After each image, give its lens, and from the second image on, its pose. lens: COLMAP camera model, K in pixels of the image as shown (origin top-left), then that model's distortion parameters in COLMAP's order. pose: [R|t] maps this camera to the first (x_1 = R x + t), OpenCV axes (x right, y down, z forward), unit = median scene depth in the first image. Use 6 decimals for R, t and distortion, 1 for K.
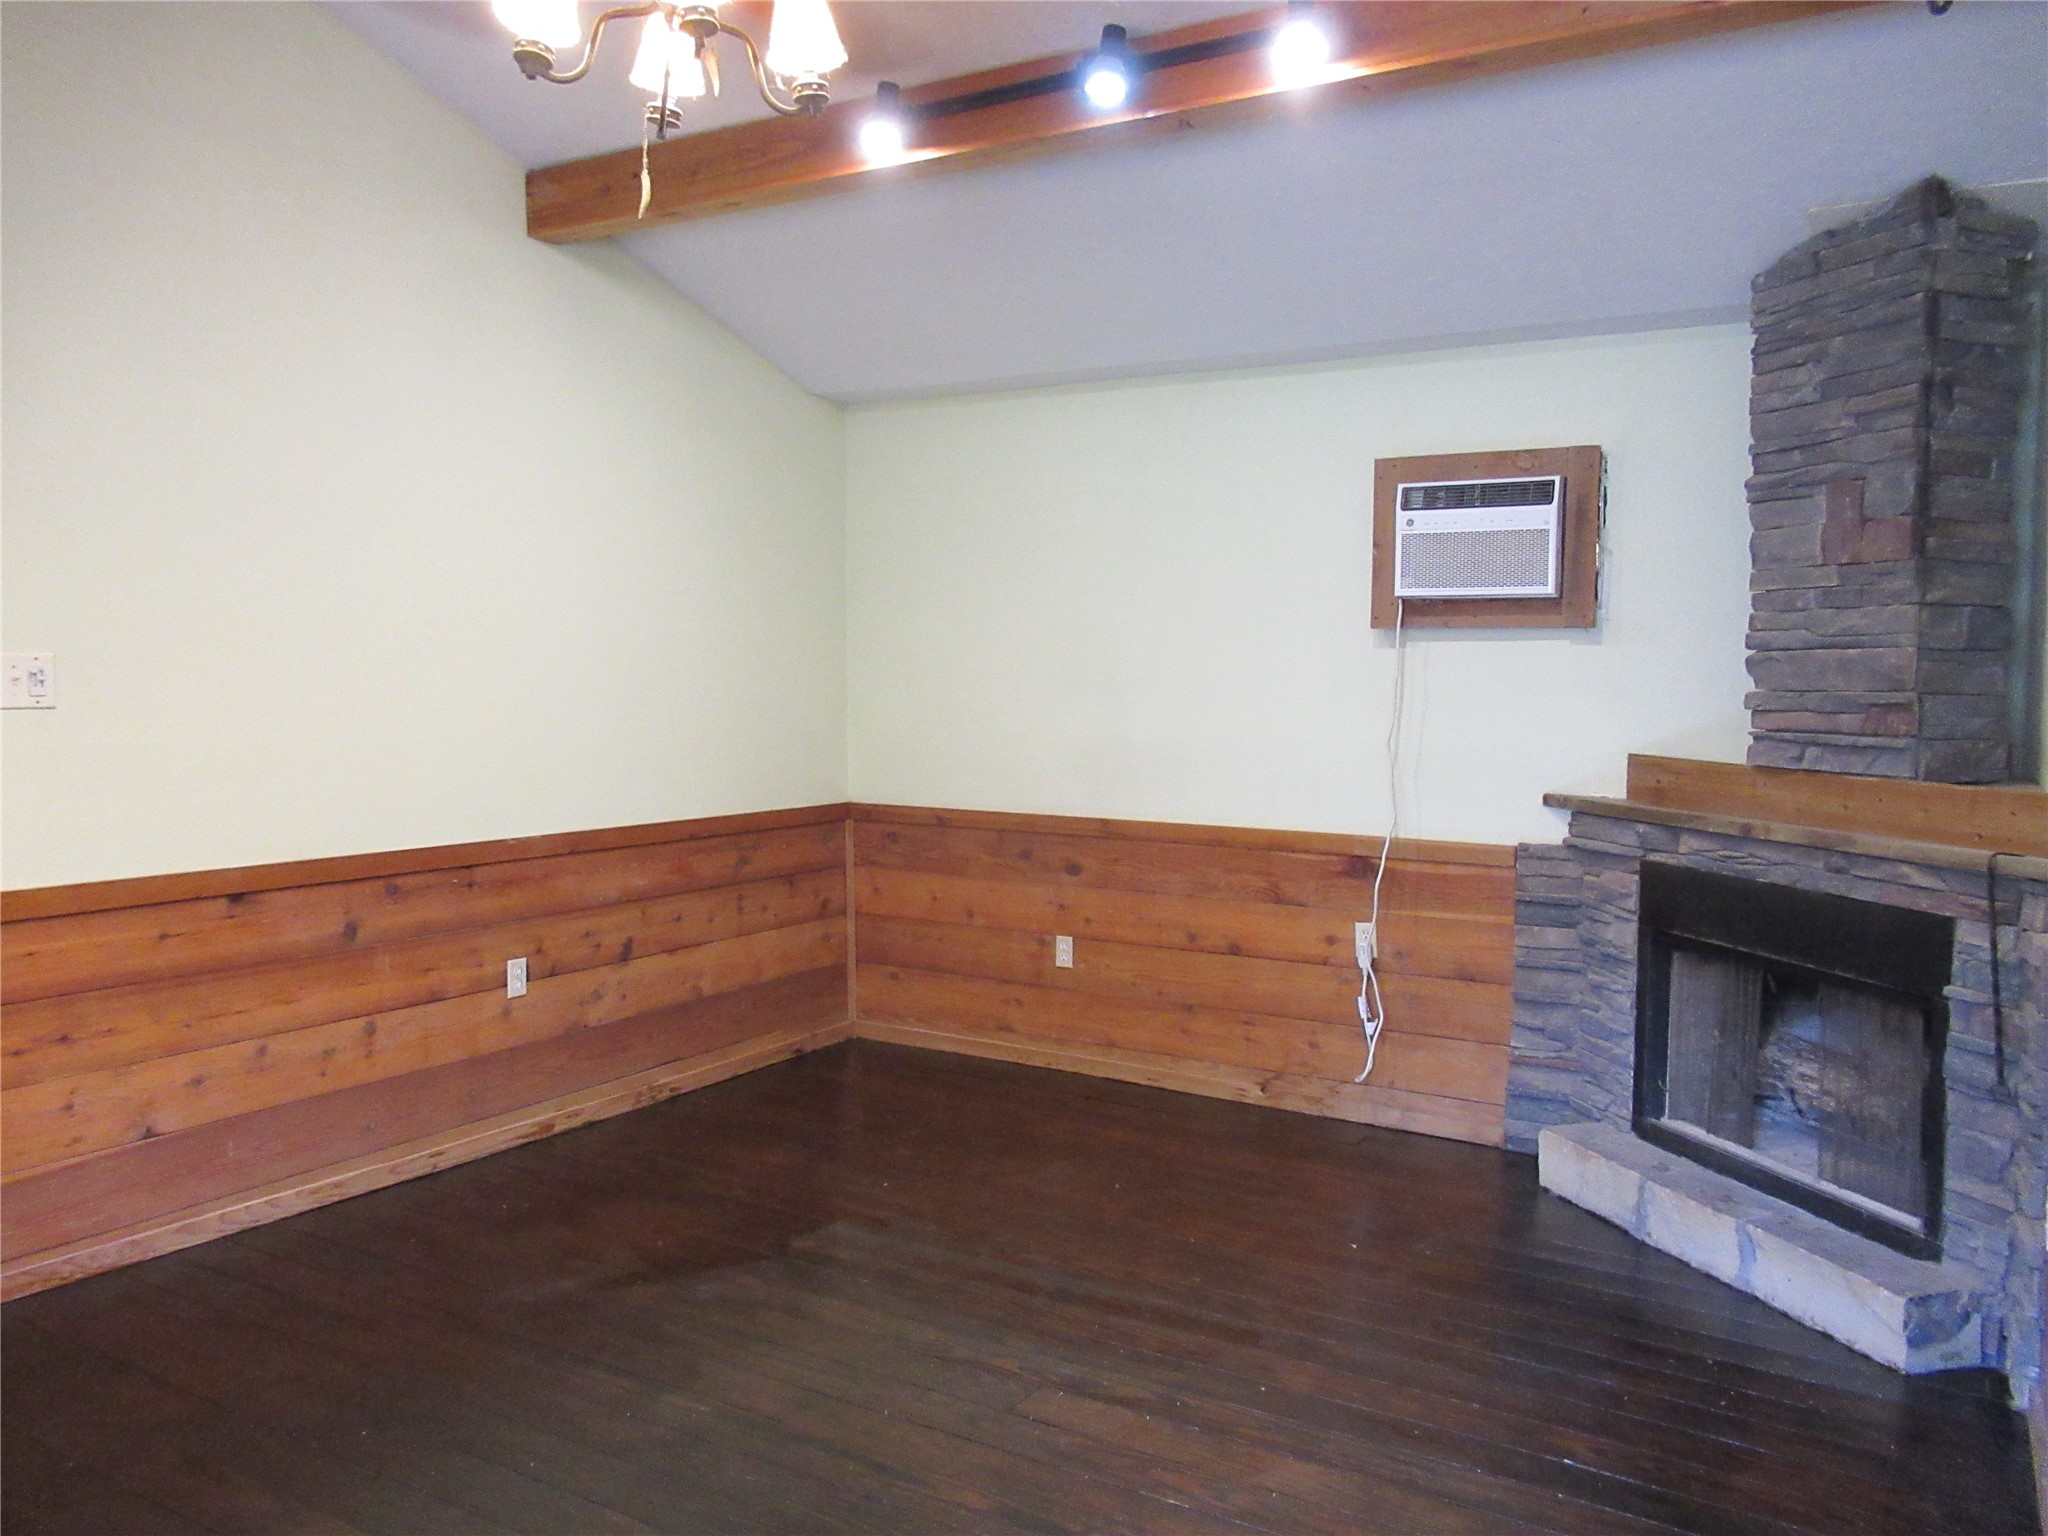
lens RADIAL K [[1552.0, 0, 1024.0], [0, 1552.0, 768.0], [0, 0, 1]] dist [-0.008253, 0.017214]
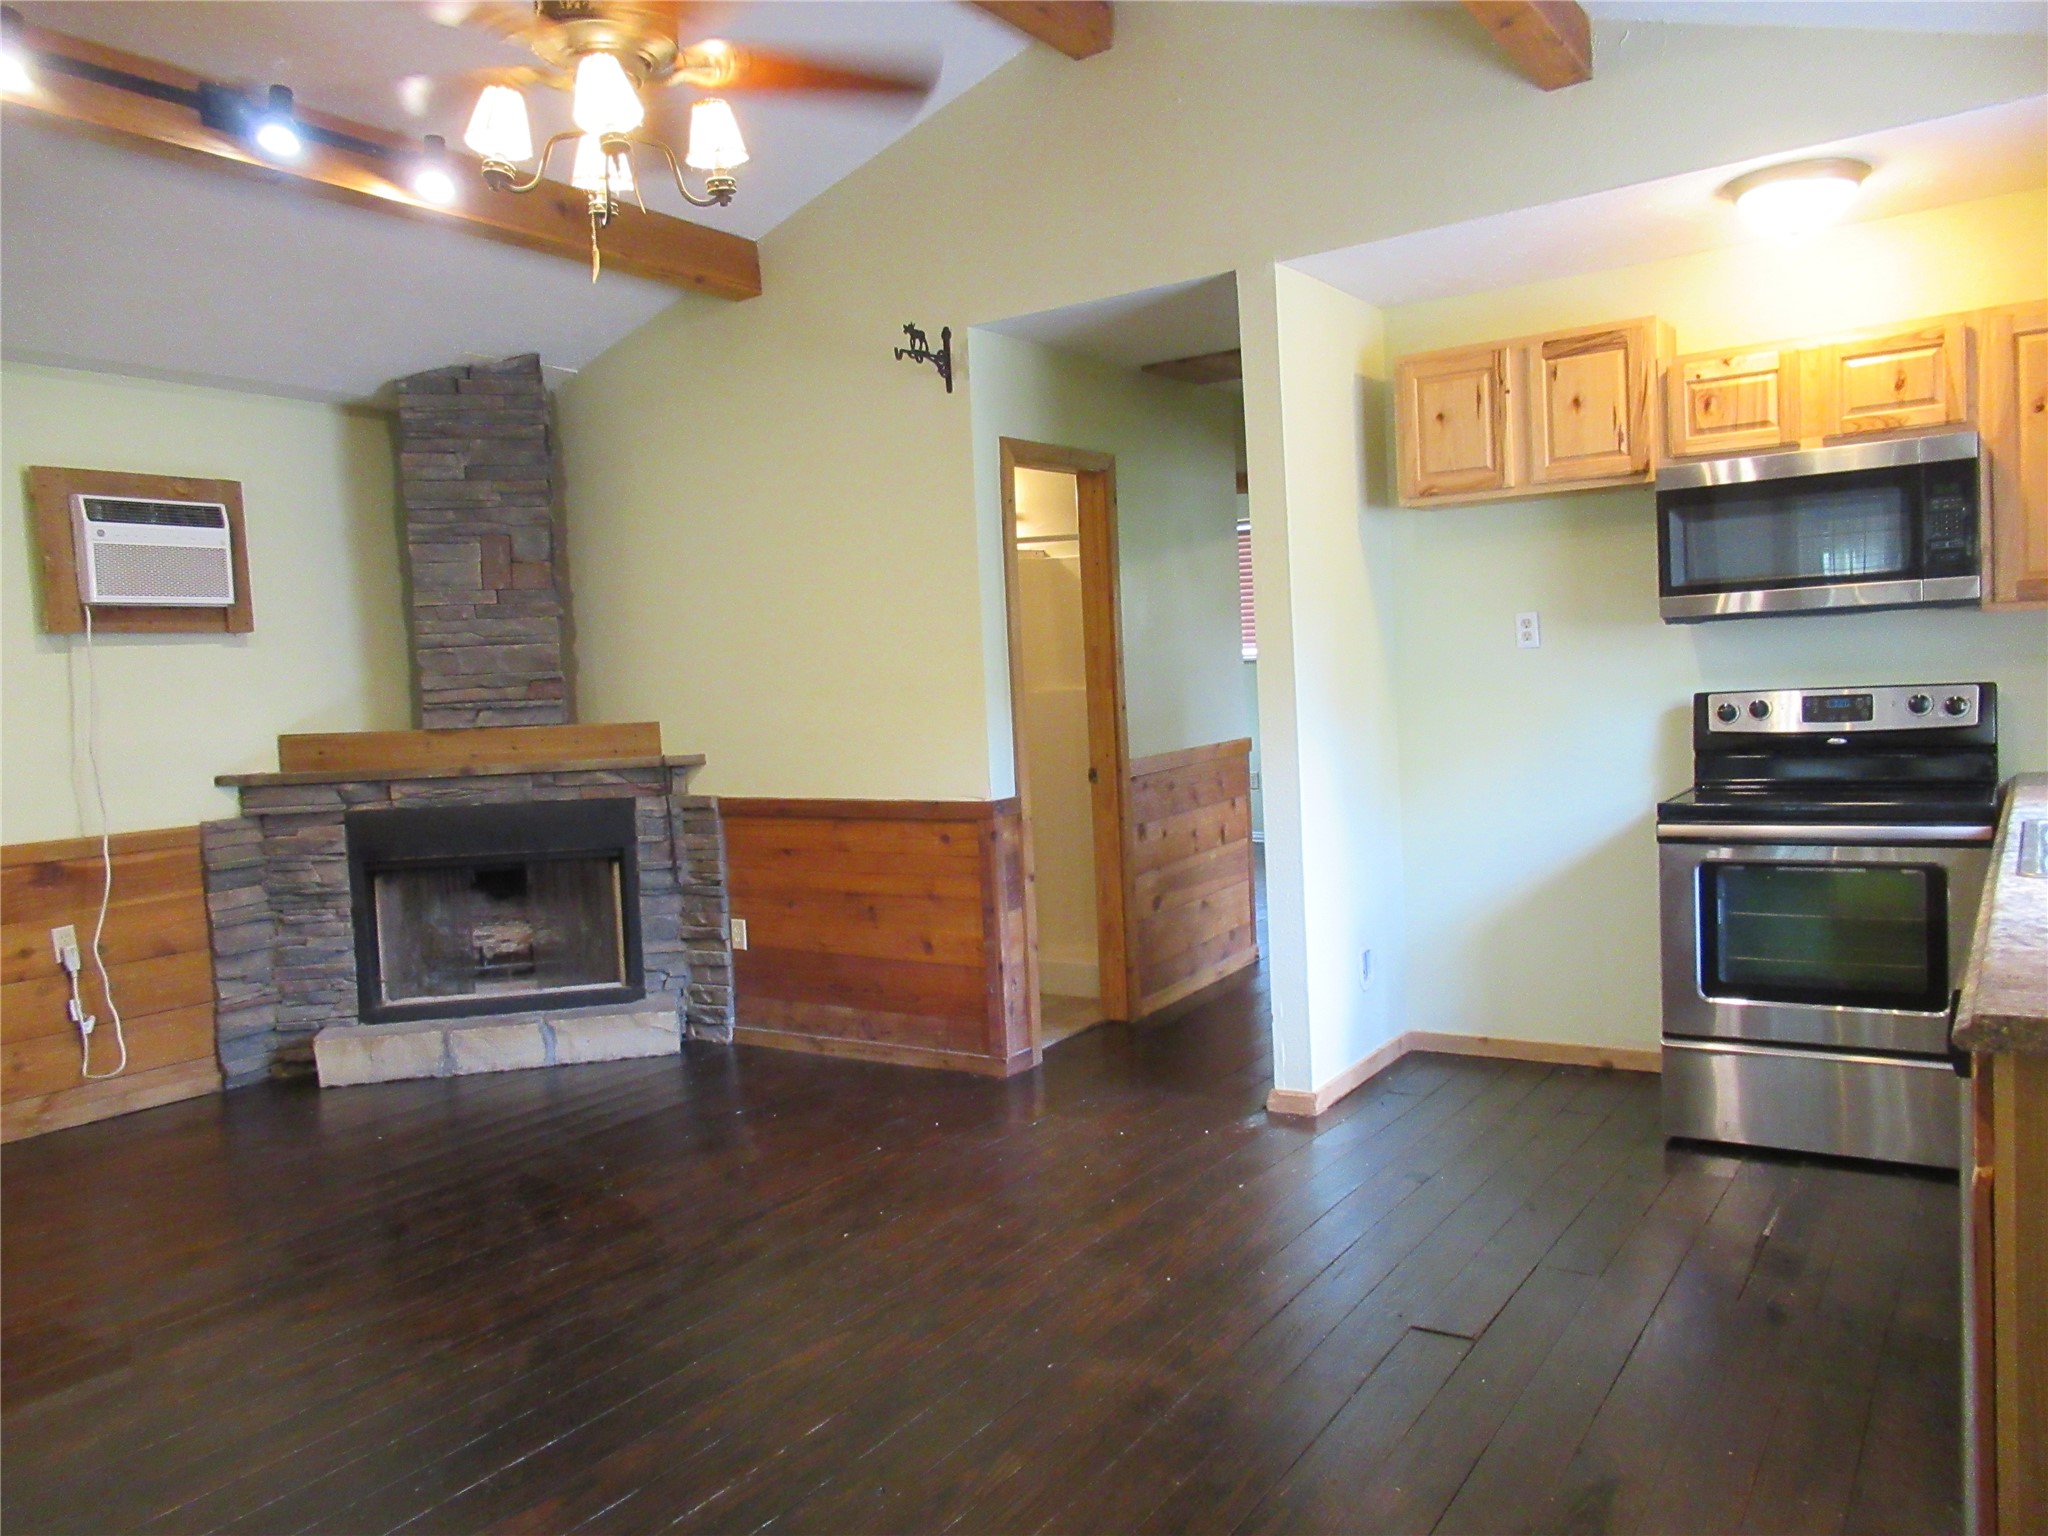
lens RADIAL K [[1552.0, 0, 1024.0], [0, 1552.0, 768.0], [0, 0, 1]] dist [-0.008253, 0.017214]
pose [[0.042199, -0.081246, 0.995800, -0.844827], [0.099586, 0.992067, 0.076721, -0.019570], [-0.994134, 0.095930, 0.049955, 0.364289]]
